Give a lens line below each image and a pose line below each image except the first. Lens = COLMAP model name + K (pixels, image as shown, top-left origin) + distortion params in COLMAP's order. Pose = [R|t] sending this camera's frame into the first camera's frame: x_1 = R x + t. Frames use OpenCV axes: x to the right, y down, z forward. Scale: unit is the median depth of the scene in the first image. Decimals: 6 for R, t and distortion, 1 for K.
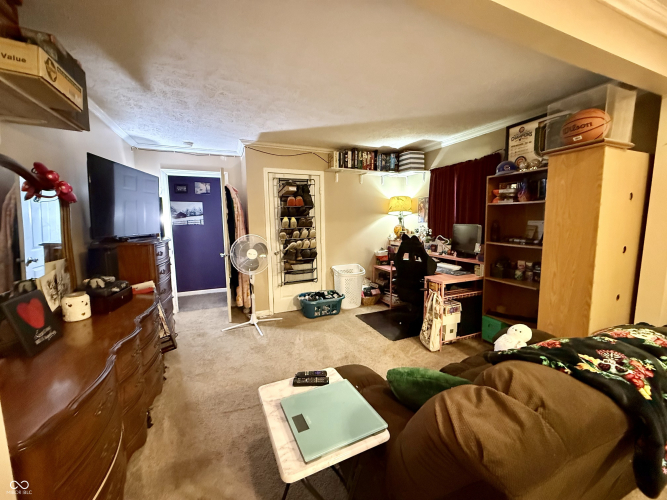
lens RADIAL K [[265.2, 0, 331.5], [0, 265.2, 250.8], [0, 0, 1]] dist [0.001111, 0.000000]
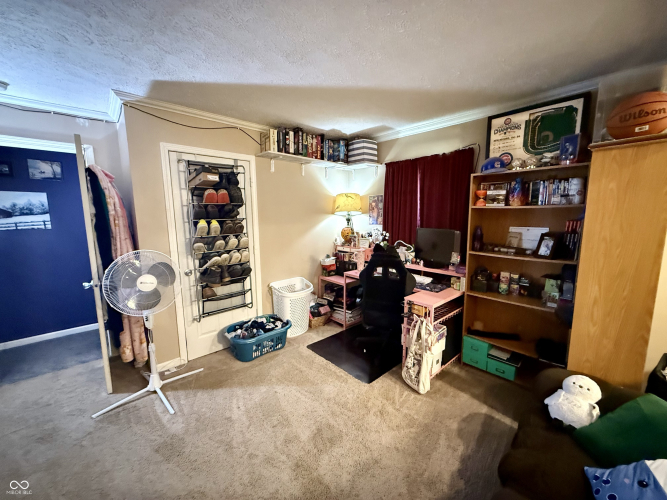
lens RADIAL K [[265.2, 0, 331.5], [0, 265.2, 250.8], [0, 0, 1]] dist [0.001111, 0.000000]
pose [[0.944945, -0.040398, 0.324727, -0.085530], [0.033308, 0.999070, 0.027367, -0.057200], [-0.325530, -0.015045, 0.945412, 0.262030]]
